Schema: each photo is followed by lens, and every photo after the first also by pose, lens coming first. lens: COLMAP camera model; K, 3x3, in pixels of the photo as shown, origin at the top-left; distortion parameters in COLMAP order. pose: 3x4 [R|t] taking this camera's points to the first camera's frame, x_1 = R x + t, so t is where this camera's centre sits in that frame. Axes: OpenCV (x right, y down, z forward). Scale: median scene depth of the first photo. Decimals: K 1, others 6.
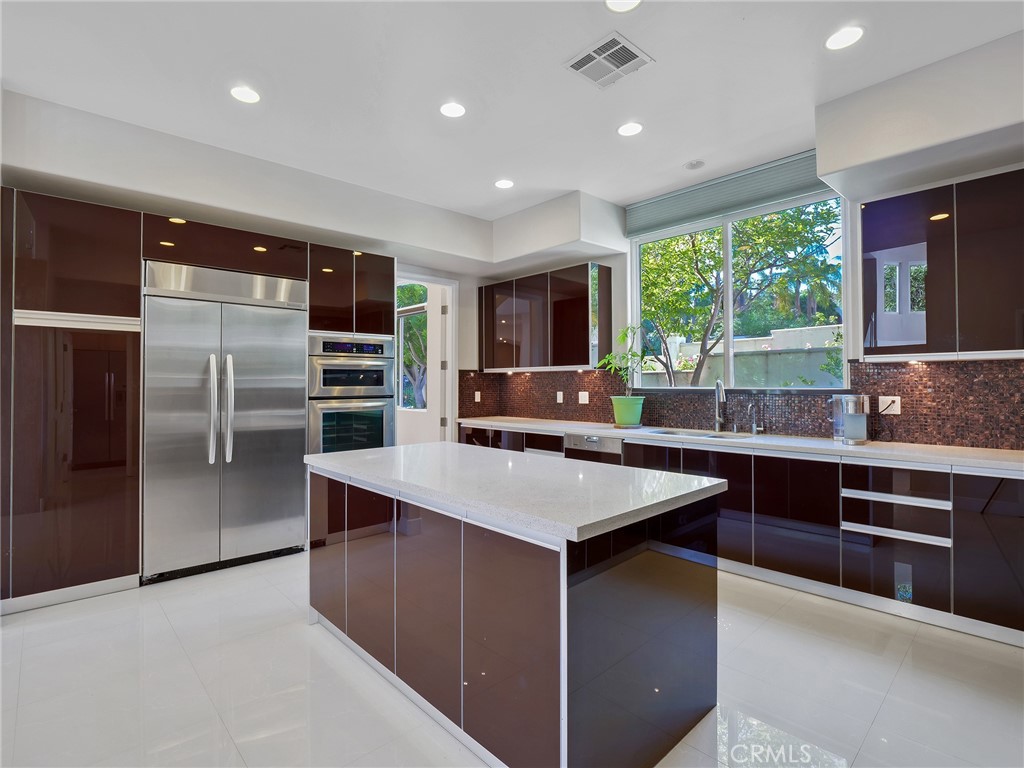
lens RADIAL K [[511.4, 0, 504.4], [0, 511.4, 381.9], [0, 0, 1]] dist [0.002059, 0.000469]
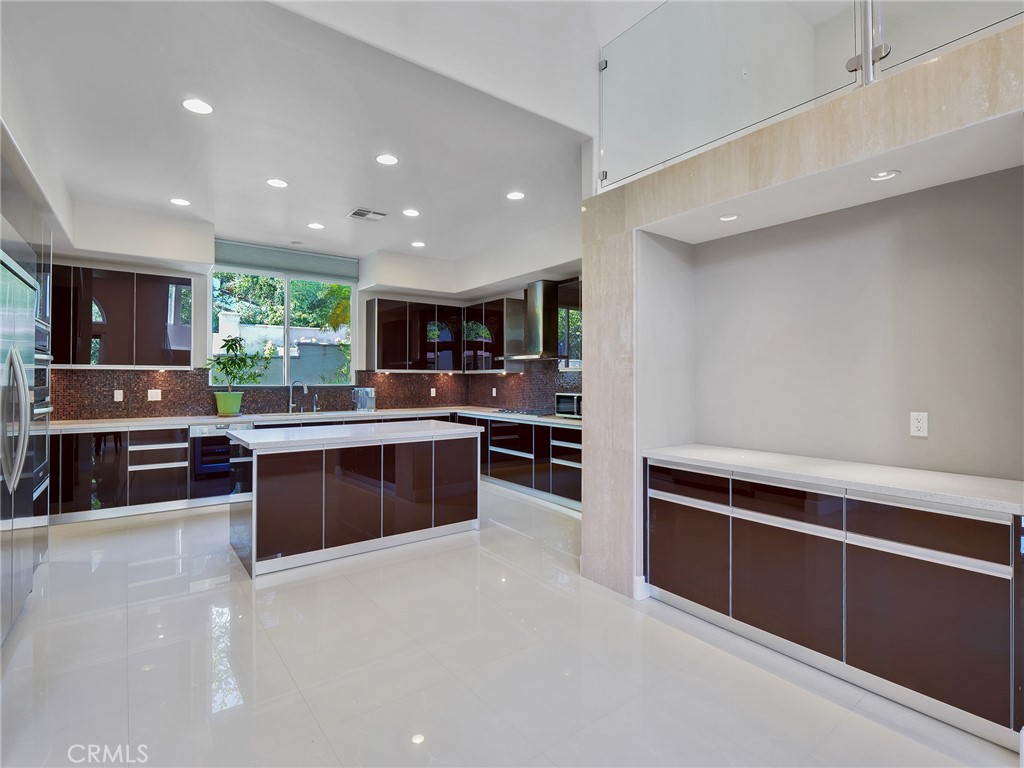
lens RADIAL K [[509.2, 0, 509.4], [0, 509.2, 376.5], [0, 0, 1]] dist [-0.002689, -0.000660]
pose [[0.093062, 0.008202, 0.995627, -1.065597], [-0.008657, 0.999935, -0.007429, -0.008732], [-0.995623, -0.007928, 0.093127, 0.193575]]
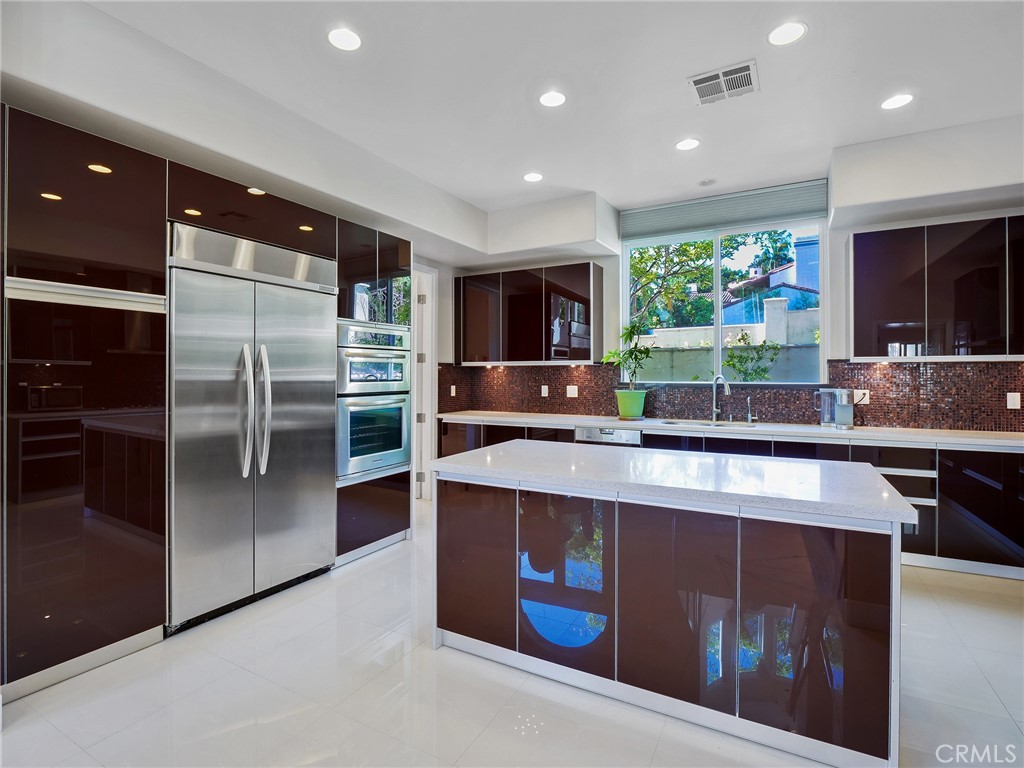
lens RADIAL K [[509.2, 0, 509.4], [0, 509.2, 376.5], [0, 0, 1]] dist [-0.002689, -0.000660]
pose [[0.947247, 0.001185, 0.320501, -0.373664], [-0.003872, 0.999962, 0.007747, -0.008666], [-0.320480, -0.008580, 0.947216, 0.080117]]
